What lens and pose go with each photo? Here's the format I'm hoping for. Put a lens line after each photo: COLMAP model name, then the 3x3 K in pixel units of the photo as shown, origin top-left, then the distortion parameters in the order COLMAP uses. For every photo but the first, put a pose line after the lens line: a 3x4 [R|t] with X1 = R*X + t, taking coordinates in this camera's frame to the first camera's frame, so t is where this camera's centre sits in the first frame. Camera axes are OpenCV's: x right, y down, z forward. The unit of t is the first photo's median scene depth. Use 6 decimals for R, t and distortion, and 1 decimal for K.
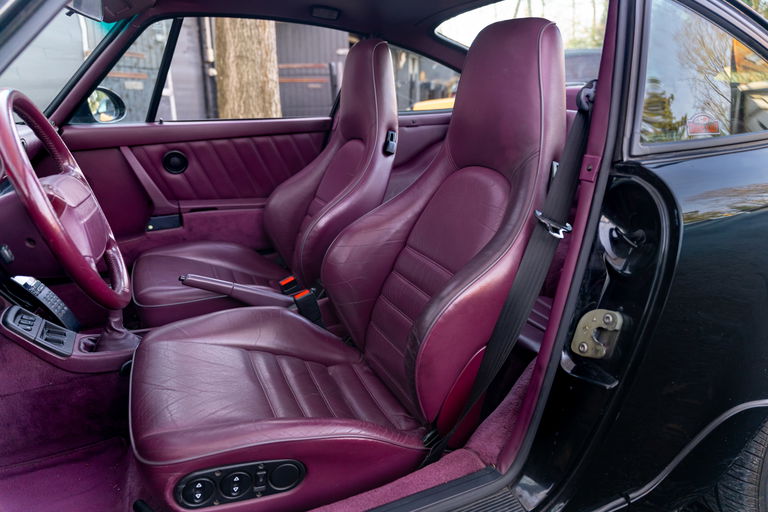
lens RADIAL K [[533.1, 0, 384.0], [0, 533.1, 256.0], [0, 0, 1]] dist [-0.044767, 0.004374]
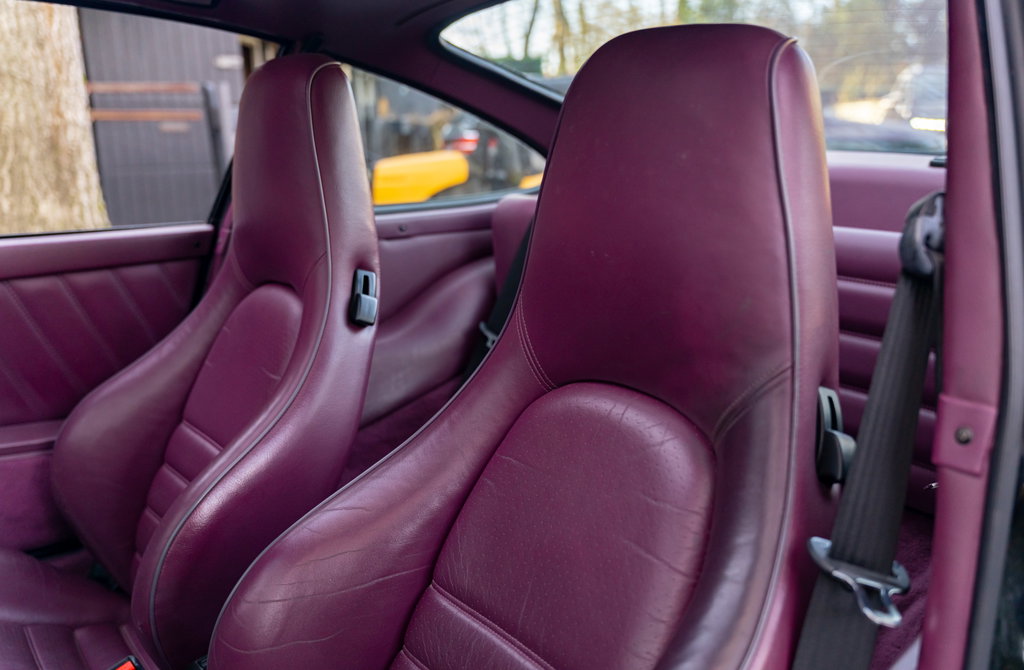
lens RADIAL K [[887.0, 0, 545.8], [0, 887.0, 335.8], [0, 0, 1]] dist [-0.029078, 0.020733]
pose [[0.966202, -0.056503, 0.251520, -0.022413], [0.071974, 0.996011, -0.052736, -0.113646], [-0.247537, 0.069057, 0.966414, 0.239397]]
